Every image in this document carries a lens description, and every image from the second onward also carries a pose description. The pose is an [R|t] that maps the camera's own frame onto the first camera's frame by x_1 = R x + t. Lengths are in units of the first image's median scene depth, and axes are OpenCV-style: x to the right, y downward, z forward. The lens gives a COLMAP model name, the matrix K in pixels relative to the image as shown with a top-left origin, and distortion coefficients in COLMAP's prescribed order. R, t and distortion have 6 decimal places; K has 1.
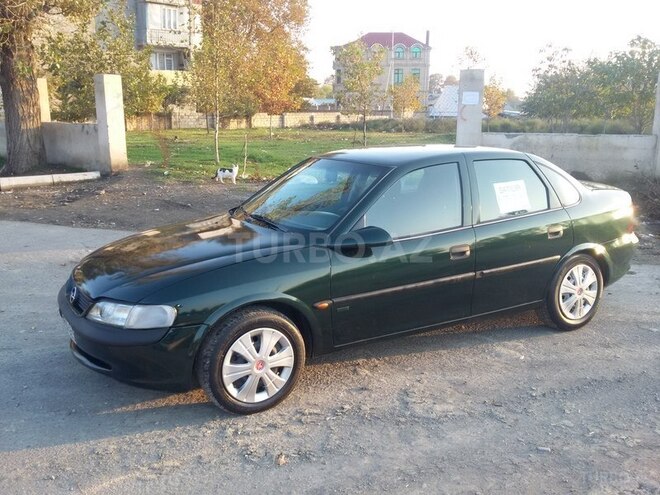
lens RADIAL K [[601.3, 0, 330.0], [0, 601.3, 247.5], [0, 0, 1]] dist [0.003802, 0.001230]
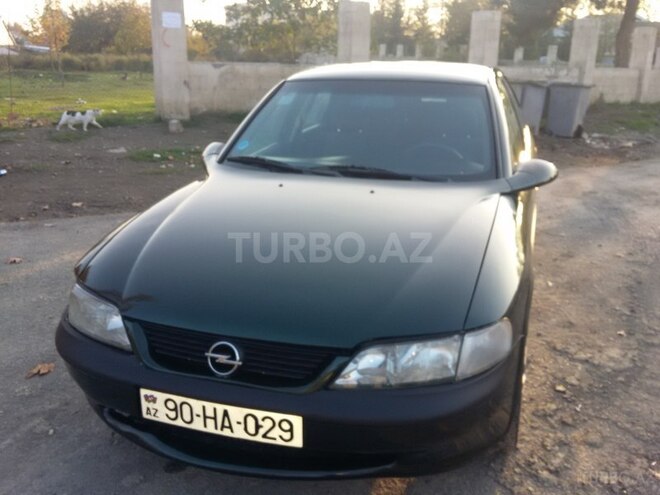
lens RADIAL K [[630.8, 0, 330.0], [0, 630.8, 247.5], [0, 0, 1]] dist [-0.002595, -0.002630]
pose [[0.753085, -0.192203, 0.629222, -0.409621], [0.140455, 0.981296, 0.131644, -0.040077], [-0.642756, -0.010762, 0.765996, 0.338399]]
